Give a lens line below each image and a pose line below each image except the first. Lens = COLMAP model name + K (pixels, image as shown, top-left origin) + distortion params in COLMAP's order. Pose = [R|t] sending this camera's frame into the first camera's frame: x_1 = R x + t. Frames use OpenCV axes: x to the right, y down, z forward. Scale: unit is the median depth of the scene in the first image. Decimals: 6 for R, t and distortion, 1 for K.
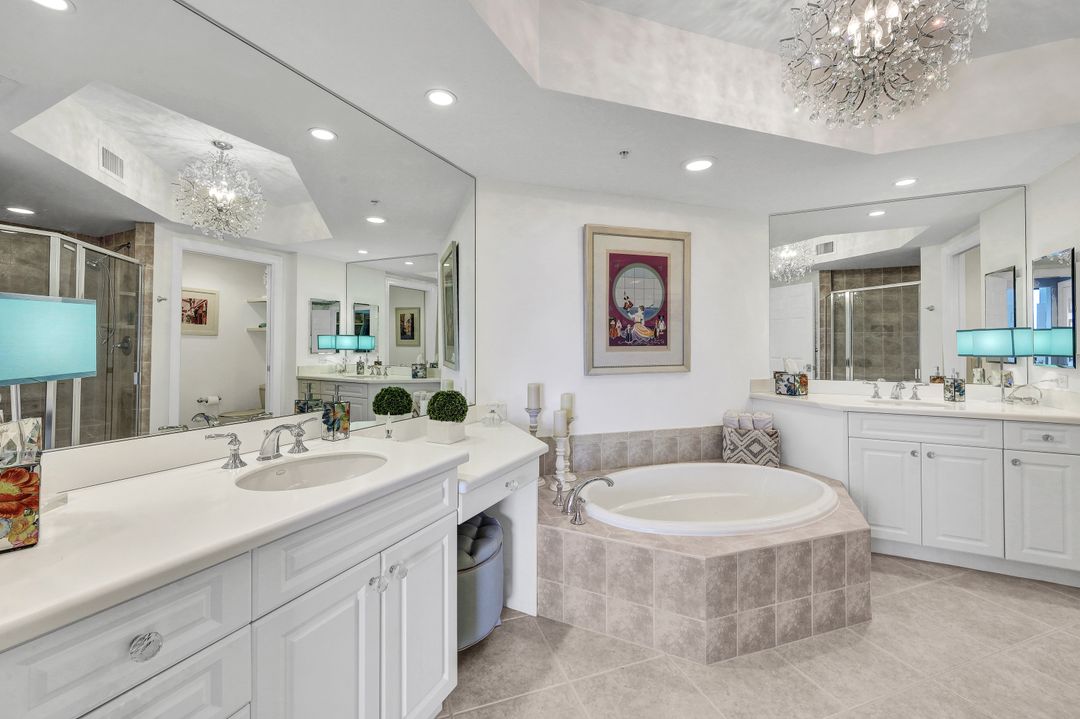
lens RADIAL K [[440.6, 0, 539.7], [0, 440.6, 354.0], [0, 0, 1]] dist [0.000191, -0.000104]
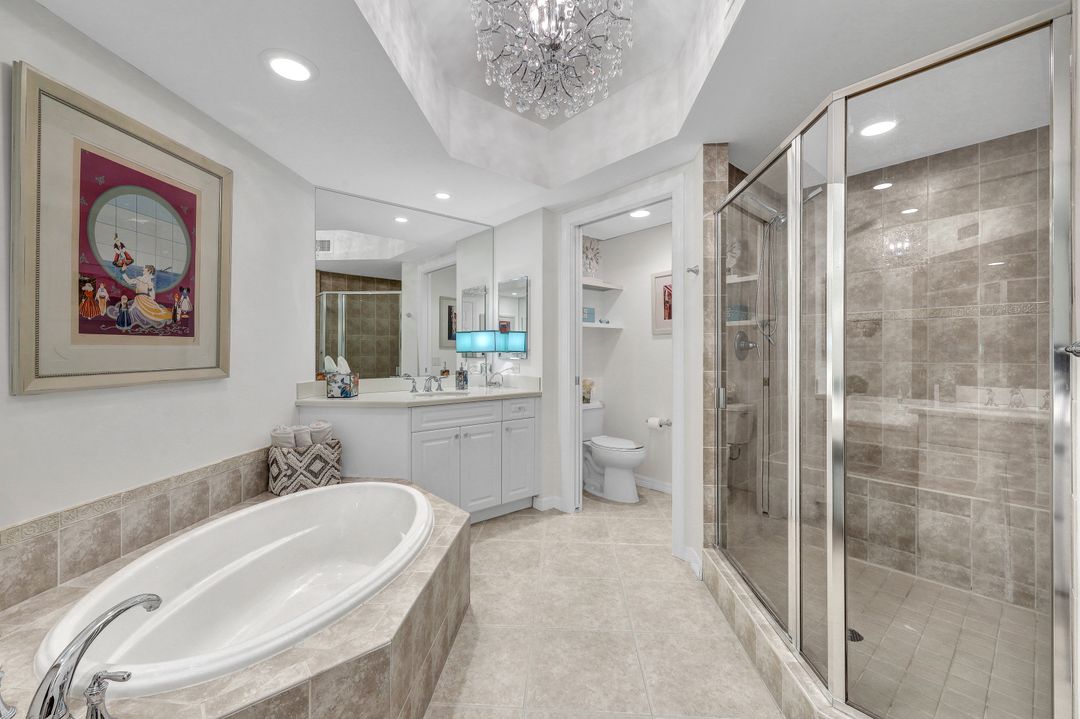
lens RADIAL K [[440.6, 0, 539.7], [0, 440.6, 354.0], [0, 0, 1]] dist [0.000191, -0.000104]
pose [[0.400943, -0.005567, 0.916086, -0.090234], [0.018684, 0.999823, -0.002102, 0.016242], [-0.915913, 0.017959, 0.400976, 0.300370]]
